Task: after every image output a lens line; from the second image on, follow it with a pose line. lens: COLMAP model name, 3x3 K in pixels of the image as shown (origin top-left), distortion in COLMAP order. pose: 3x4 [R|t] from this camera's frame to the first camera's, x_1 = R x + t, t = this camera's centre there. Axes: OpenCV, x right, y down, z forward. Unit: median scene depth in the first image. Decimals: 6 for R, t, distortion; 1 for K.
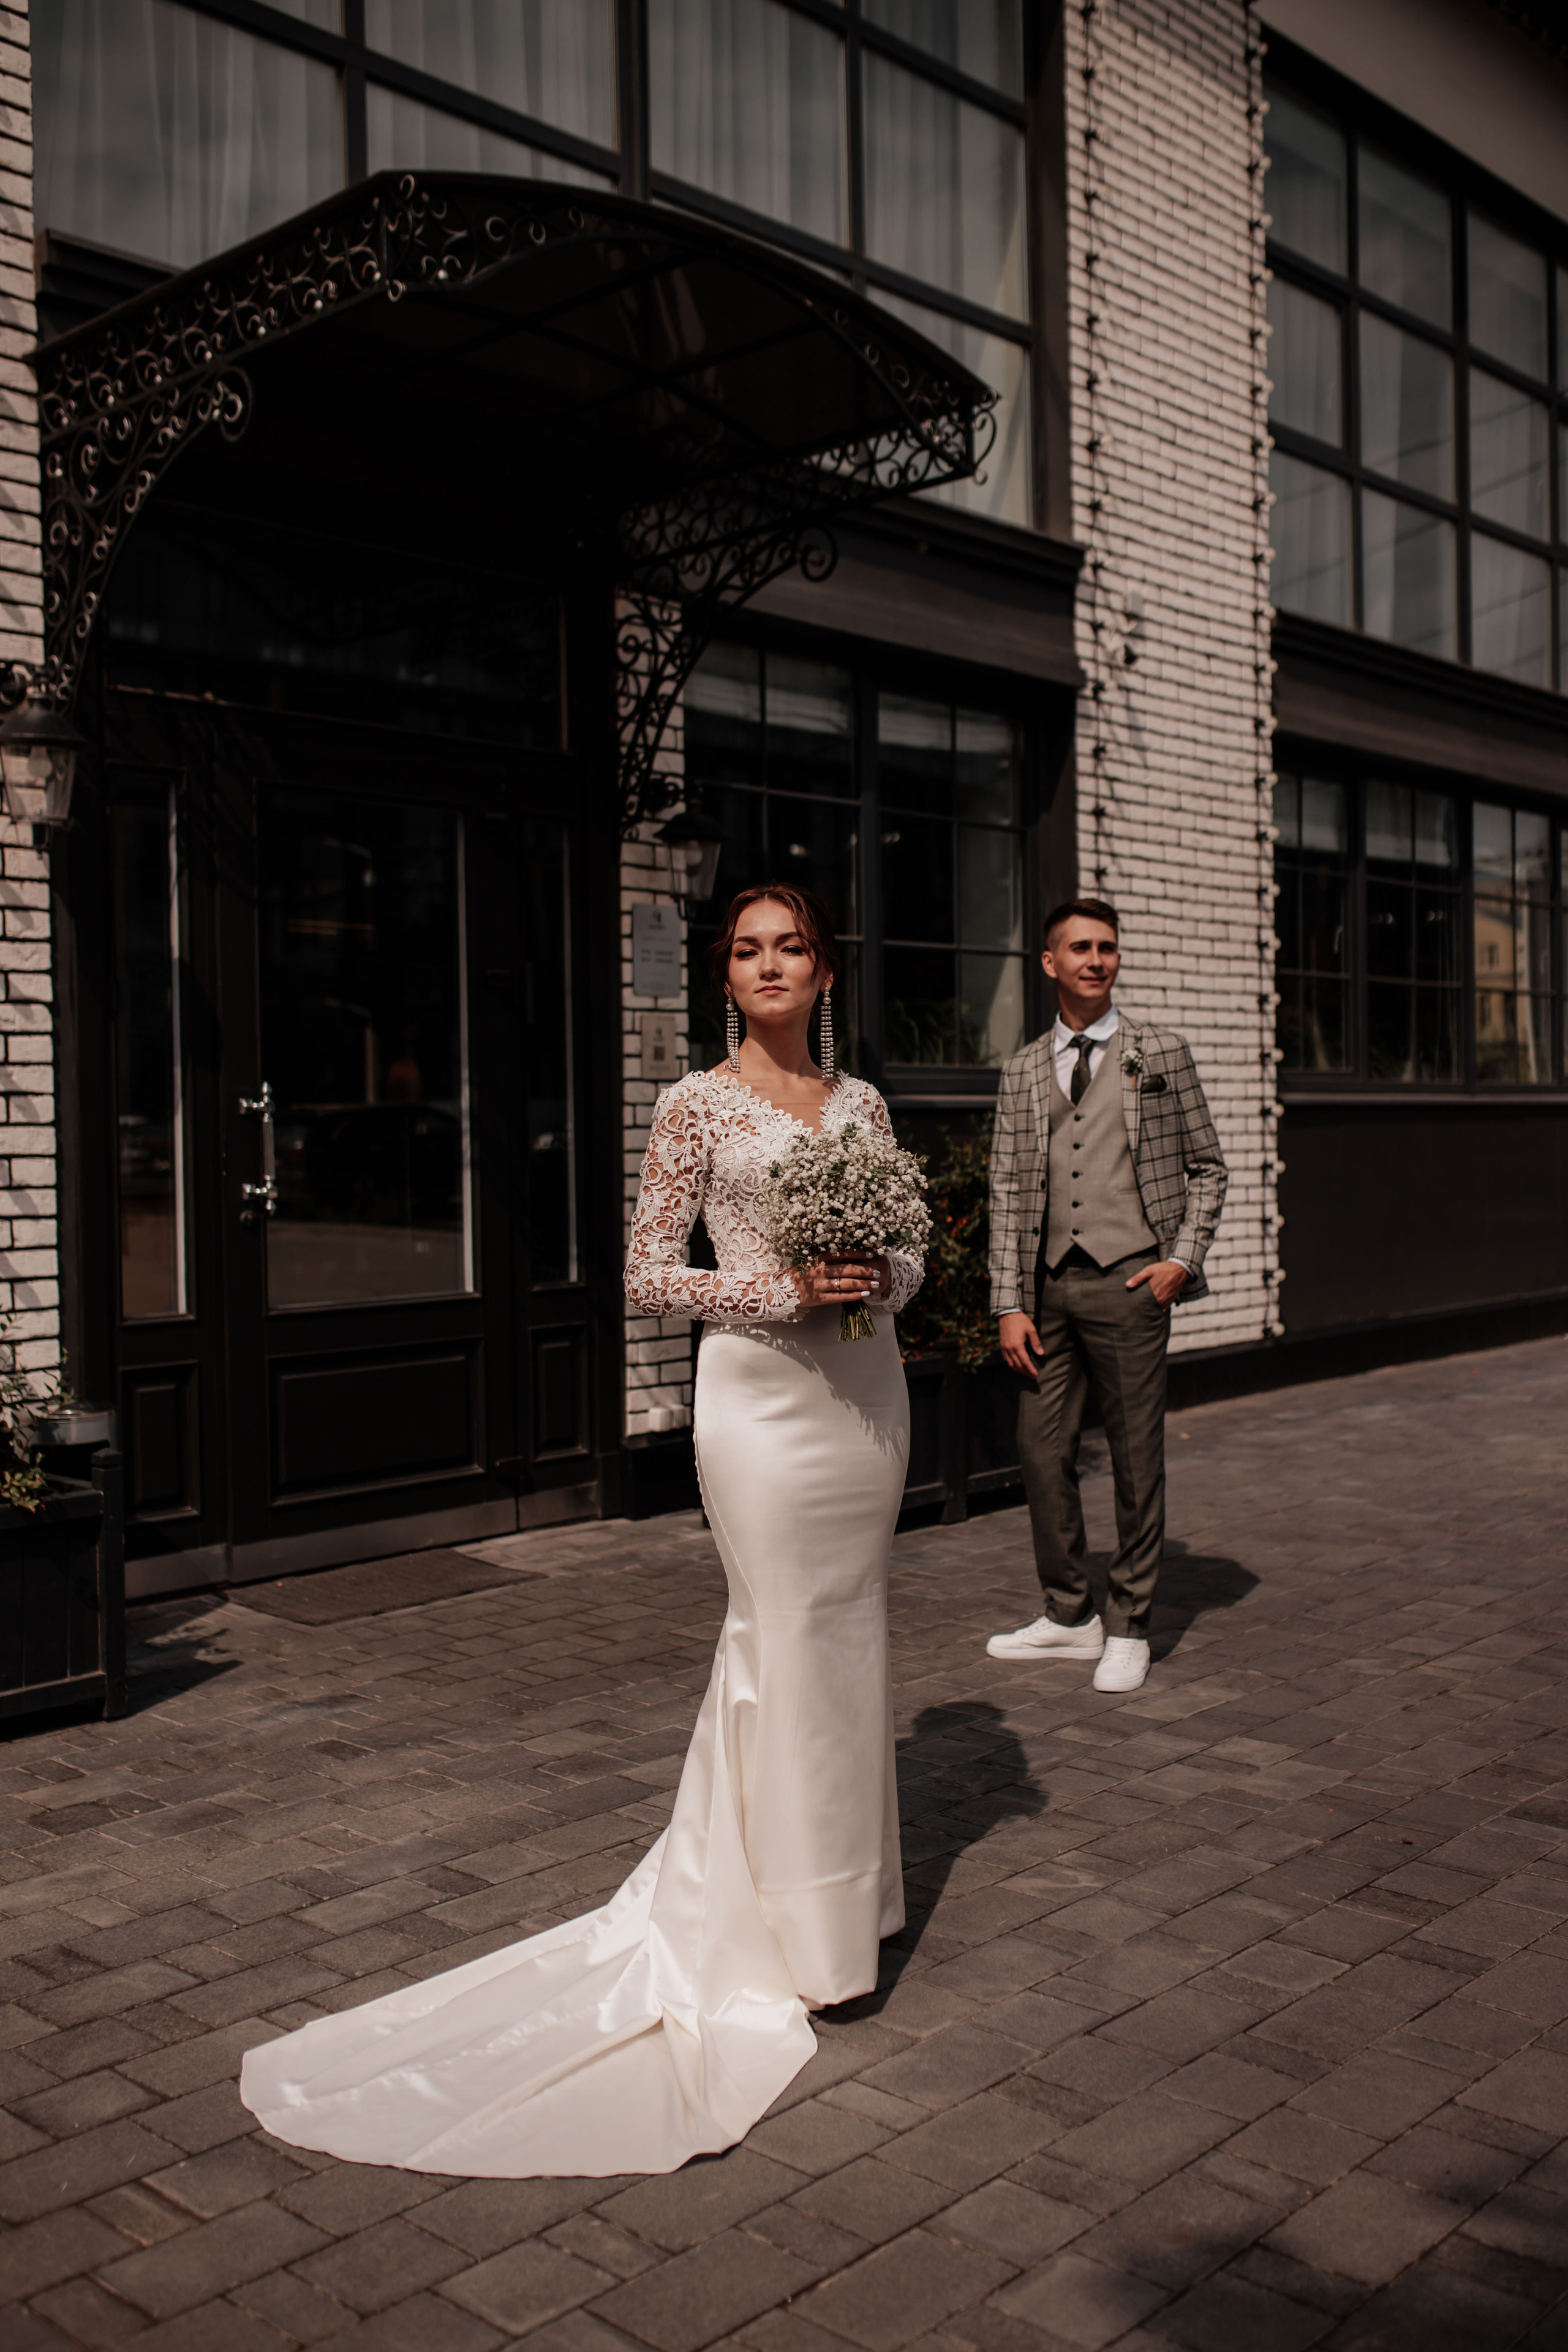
lens RADIAL K [[2316.0, 0, 784.0], [0, 2316.0, 1176.0], [0, 0, 1]] dist [0.013520, -0.009553]
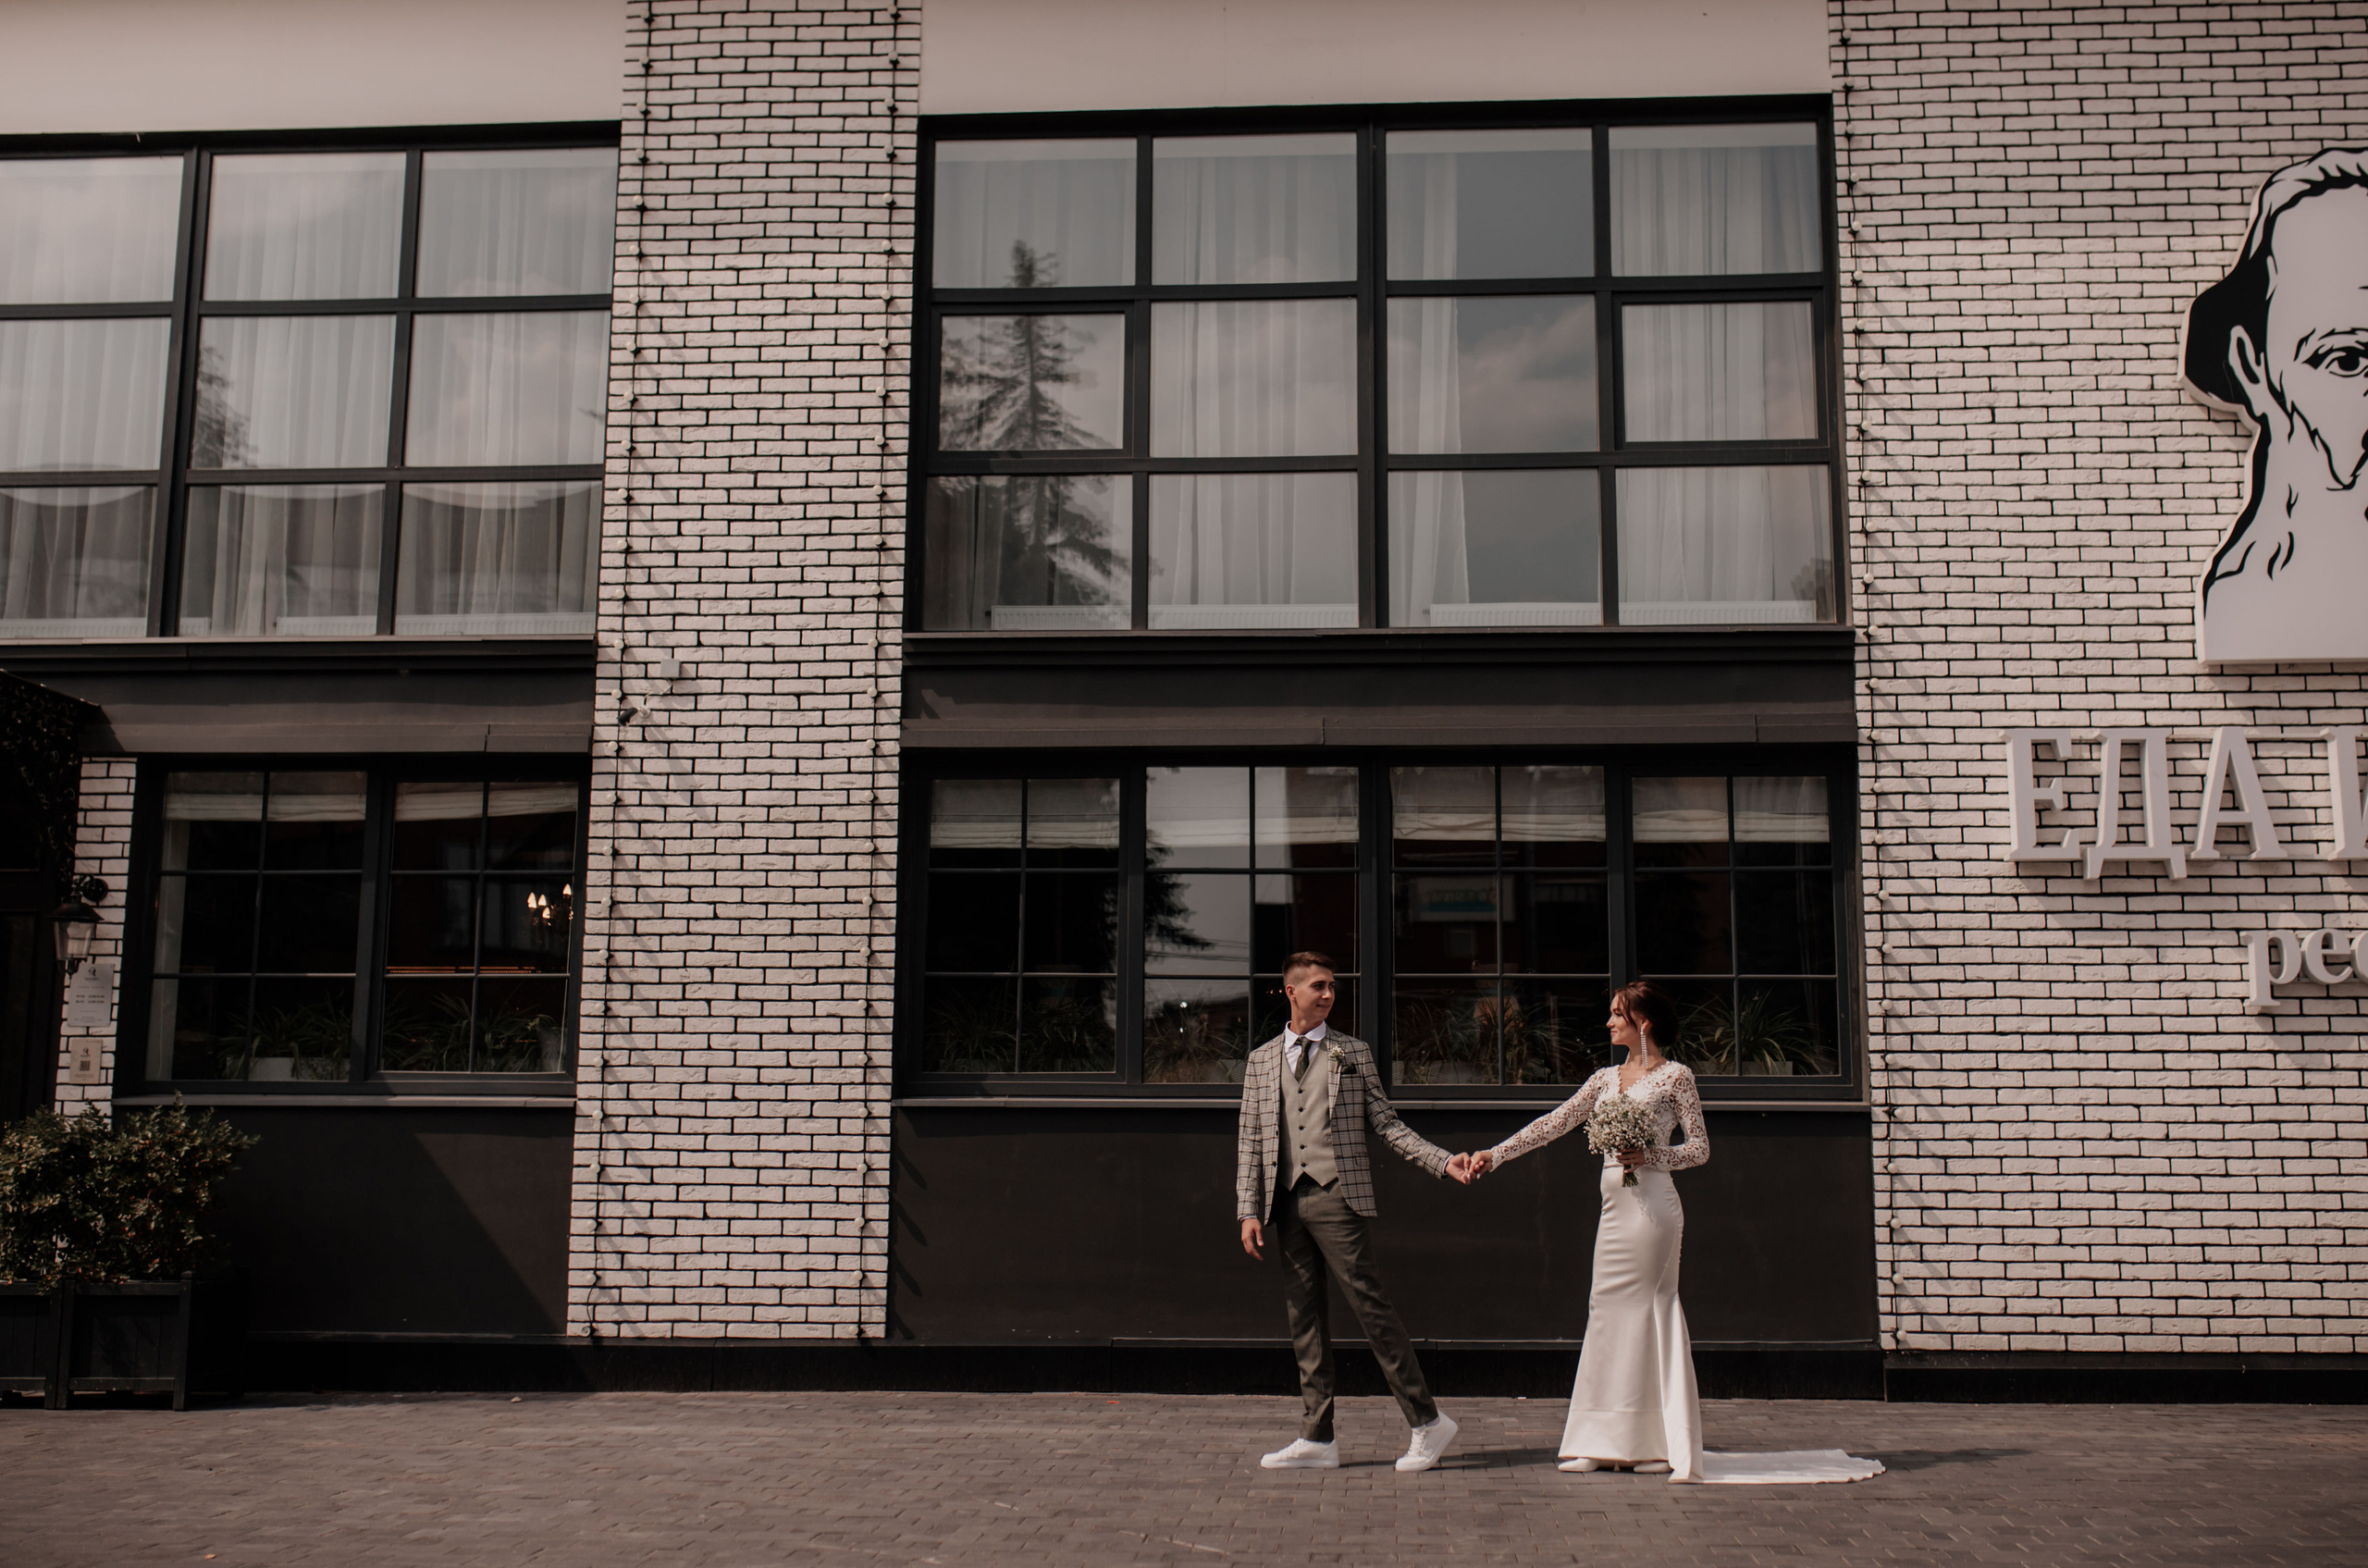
lens RADIAL K [[2414.4, 0, 1184.0], [0, 2414.4, 784.0], [0, 0, 1]] dist [-0.004376, -0.008194]
pose [[0.619930, -0.094925, -0.778894, 1.547431], [-0.031144, 0.988896, -0.145307, -0.029175], [0.784039, 0.114338, 0.610090, 0.590999]]
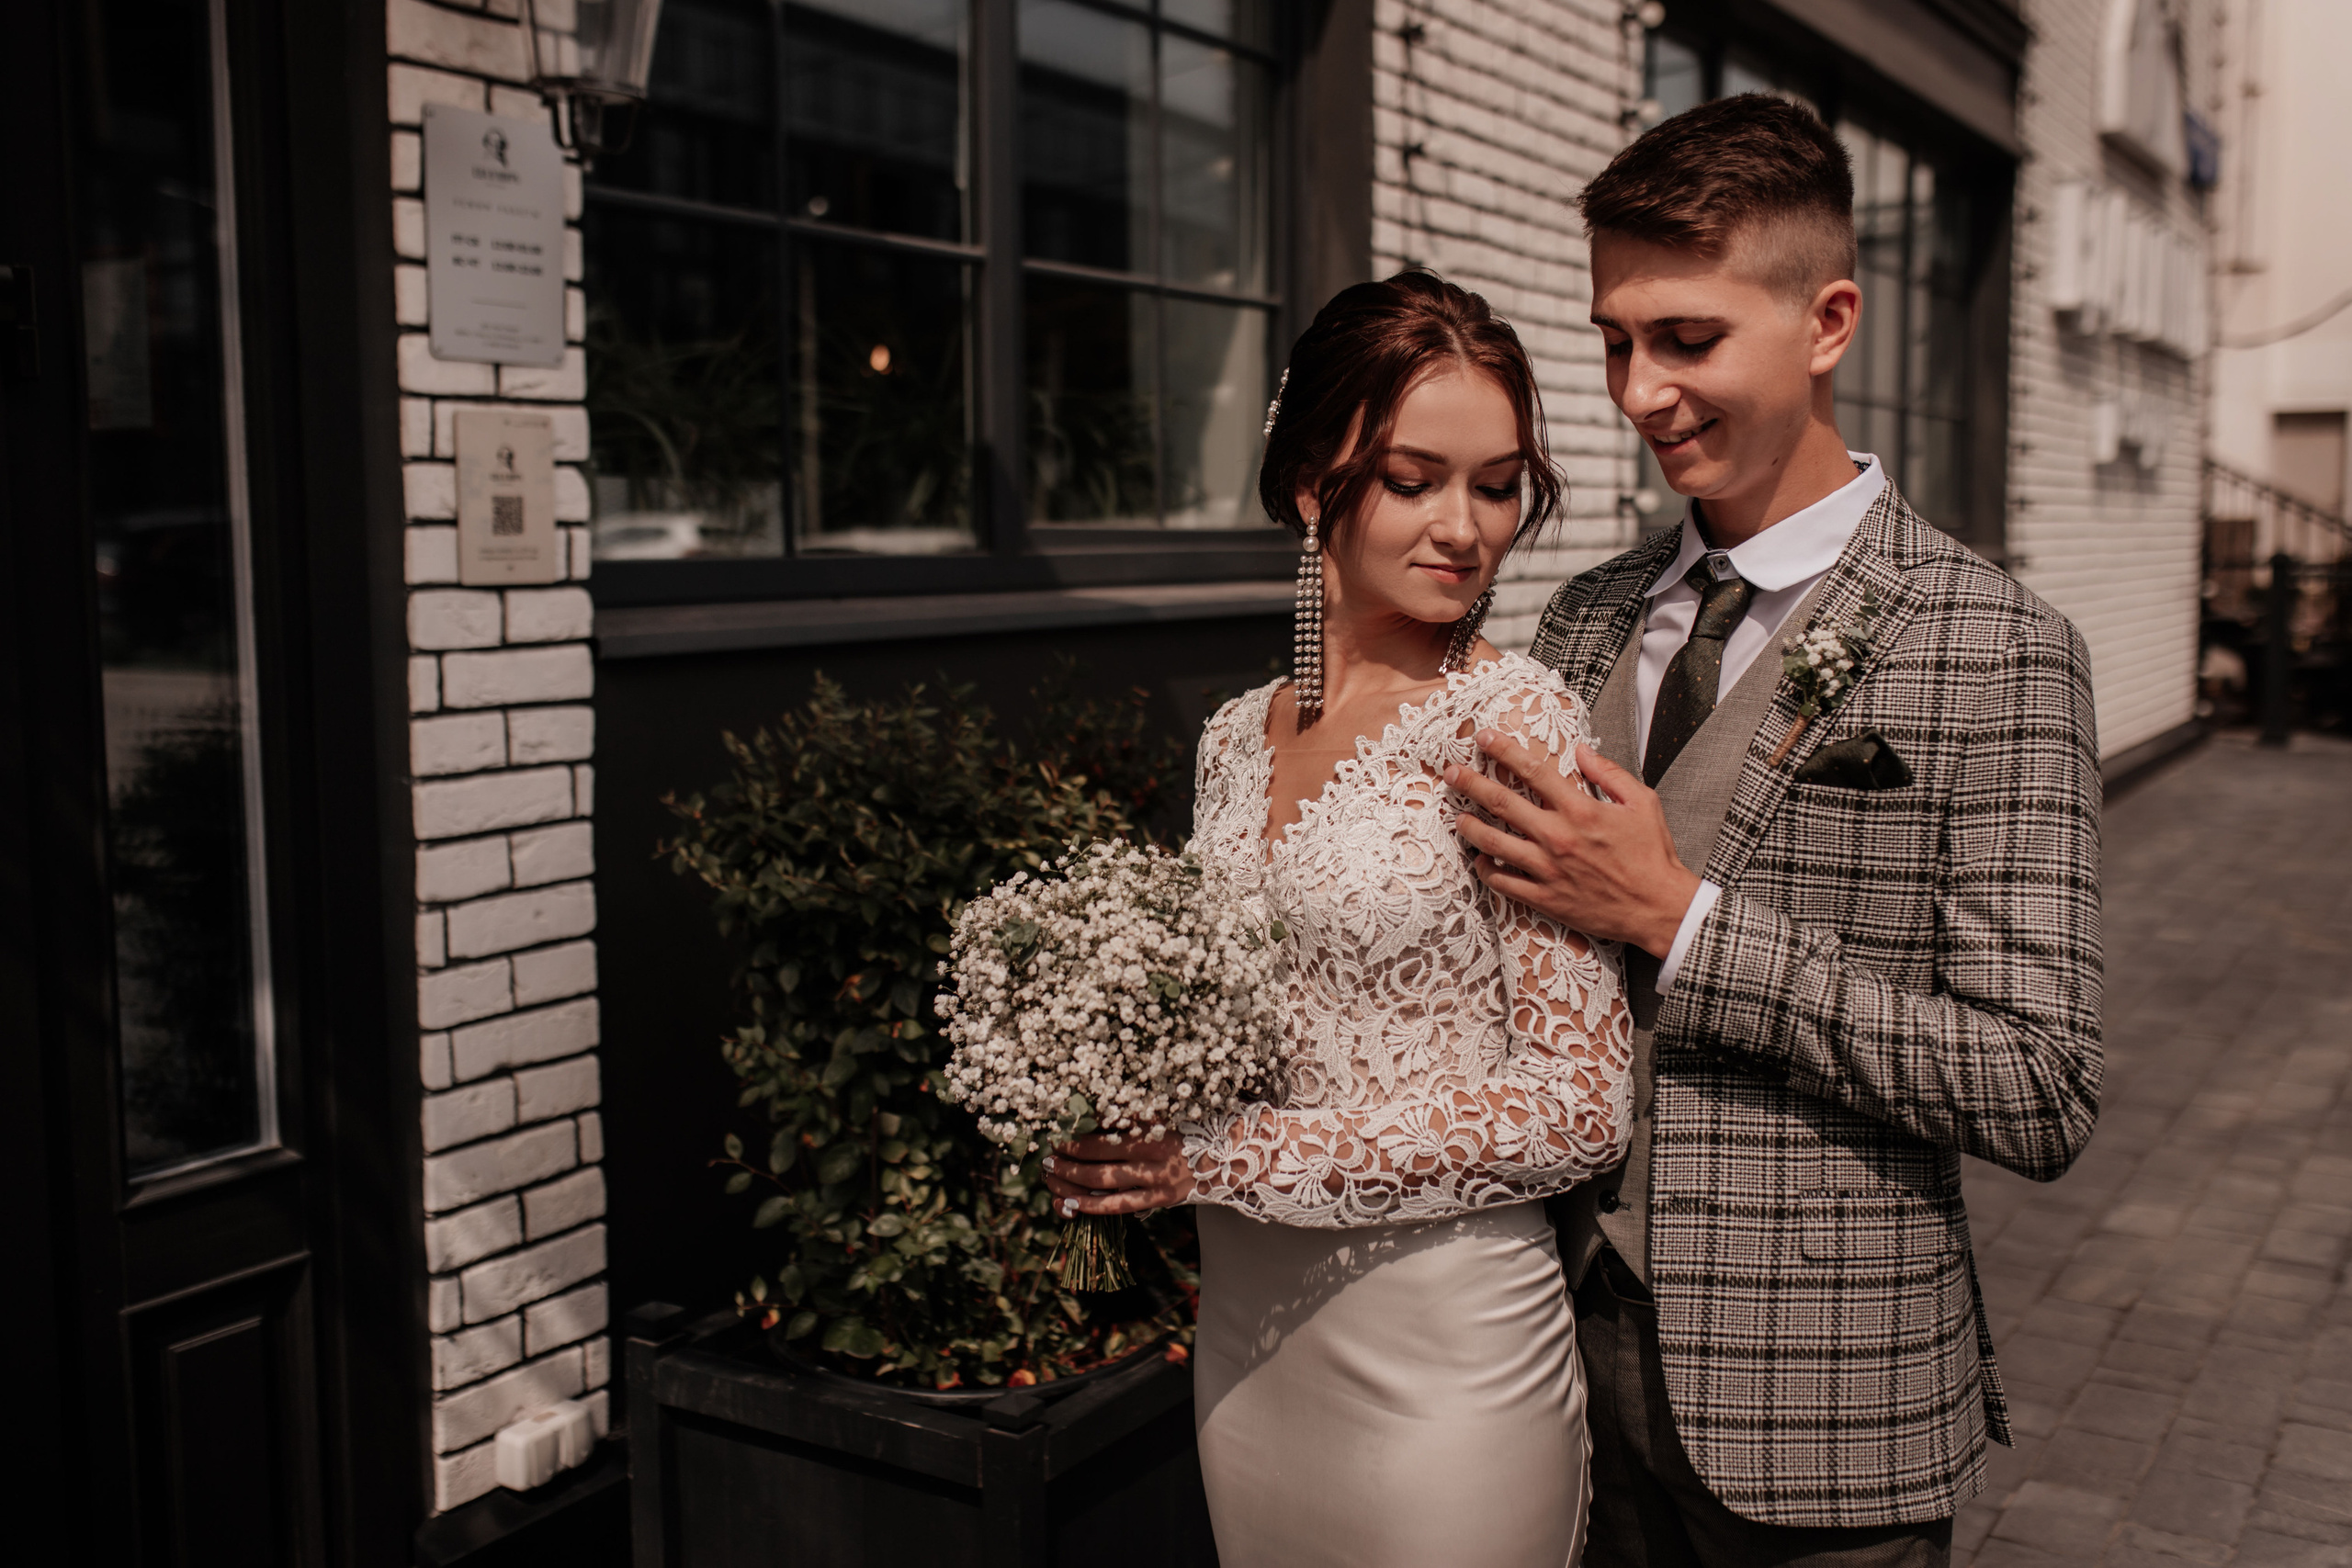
lens RADIAL K [[2298.4, 0, 1176.0], [0, 2298.4, 784.0], [0, 0, 1]] dist [0.014085, -0.002139]
pose [[0.982504, -0.009206, 0.186016, -0.016842], [-0.007834, 0.995851, 0.090661, -0.043577], [-0.186079, -0.090532, 0.978355, 0.599421]]
